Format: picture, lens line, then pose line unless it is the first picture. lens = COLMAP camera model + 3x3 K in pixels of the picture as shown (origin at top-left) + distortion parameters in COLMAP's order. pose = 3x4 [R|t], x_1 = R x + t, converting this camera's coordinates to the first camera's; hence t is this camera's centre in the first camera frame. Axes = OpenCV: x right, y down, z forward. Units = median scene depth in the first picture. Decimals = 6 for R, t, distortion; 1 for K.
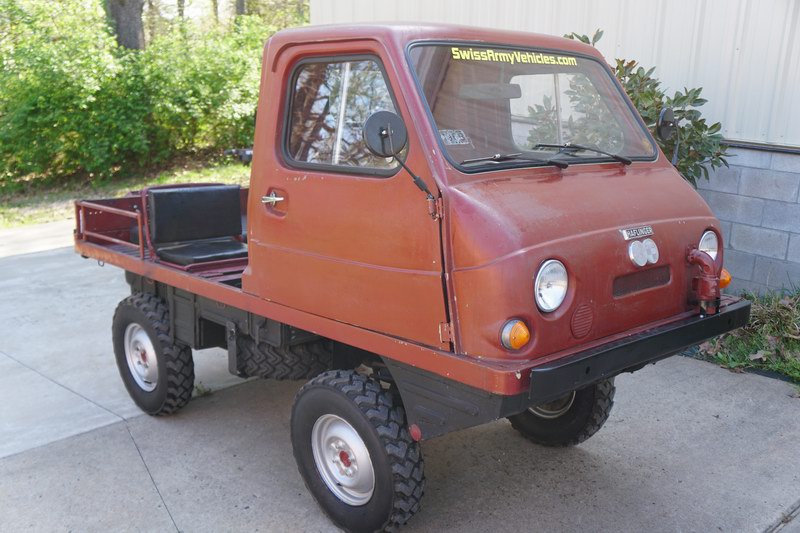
lens RADIAL K [[831.4, 0, 400.0], [0, 831.4, 266.5], [0, 0, 1]] dist [-0.009071, 0.047096]
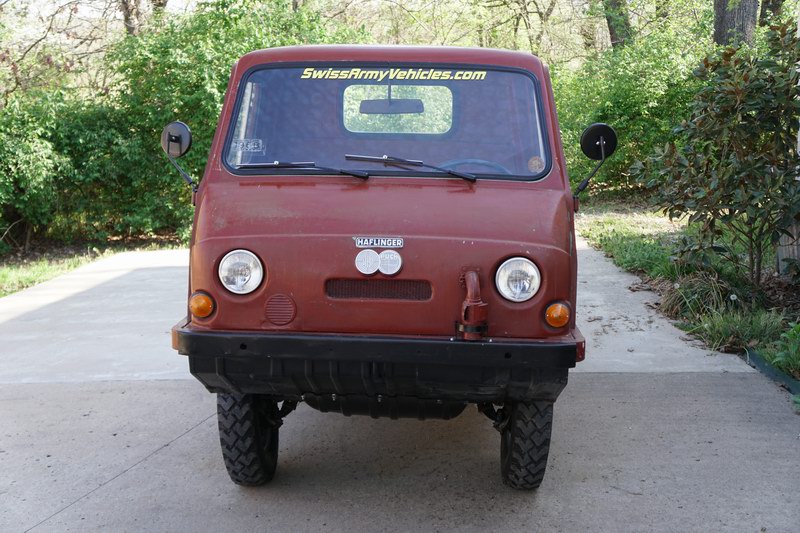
lens RADIAL K [[1017.6, 0, 400.0], [0, 1017.6, 266.5], [0, 0, 1]] dist [0.096250, 0.092535]
pose [[0.701205, 0.116680, -0.703347, 0.883409], [-0.144659, 0.989282, 0.019897, -0.029864], [0.698130, 0.087793, 0.710568, 0.084202]]
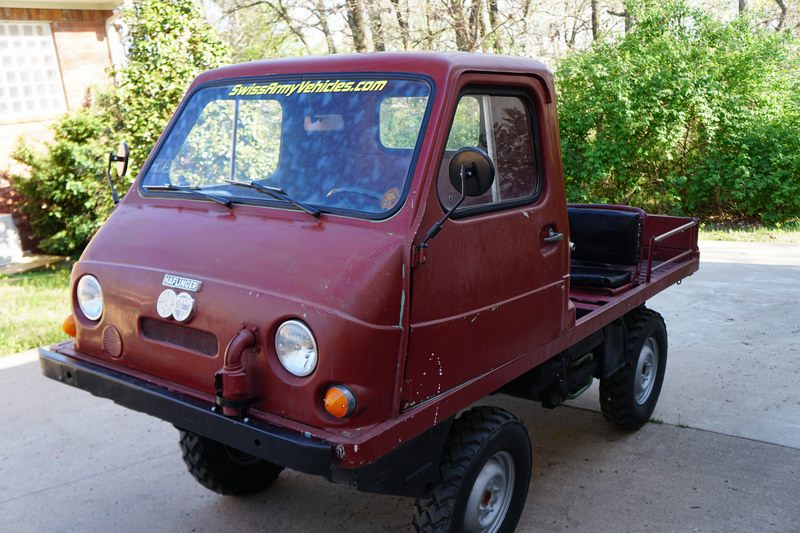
lens RADIAL K [[785.3, 0, 398.1], [0, 785.3, 267.5], [0, 0, 1]] dist [0.002158, 0.003584]
pose [[0.177216, 0.190484, -0.965562, 0.850265], [-0.176636, 0.971316, 0.159200, -0.174278], [0.968191, 0.142340, 0.205779, 0.771023]]
